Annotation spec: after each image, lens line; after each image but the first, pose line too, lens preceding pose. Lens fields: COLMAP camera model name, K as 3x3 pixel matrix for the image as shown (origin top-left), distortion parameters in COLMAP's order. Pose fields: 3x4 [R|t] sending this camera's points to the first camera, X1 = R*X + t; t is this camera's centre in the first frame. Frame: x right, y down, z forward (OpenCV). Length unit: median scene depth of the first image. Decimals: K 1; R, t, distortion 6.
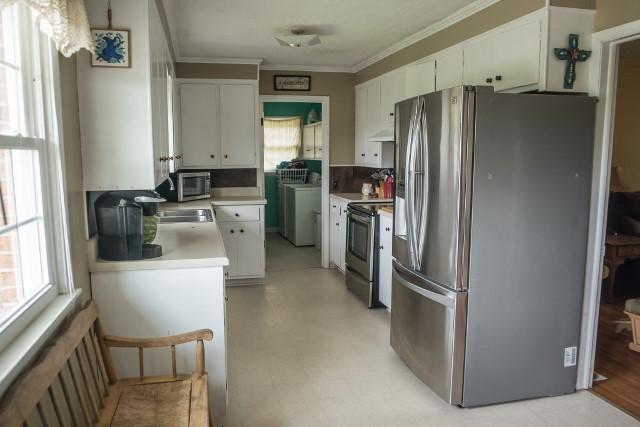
lens RADIAL K [[441.1, 0, 320.0], [0, 441.1, 213.5], [0, 0, 1]] dist [-0.048743, -0.000980]
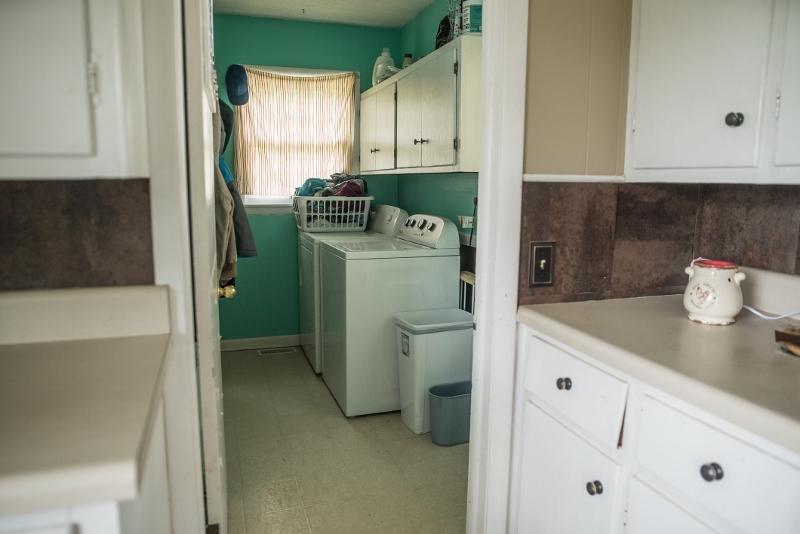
lens RADIAL K [[562.3, 0, 400.0], [0, 562.3, 267.0], [0, 0, 1]] dist [-0.050427, 0.004712]
pose [[0.997835, 0.001617, 0.065744, -0.036436], [-0.002697, 0.999863, 0.016335, -0.045646], [-0.065709, -0.016477, 0.997703, 0.481810]]
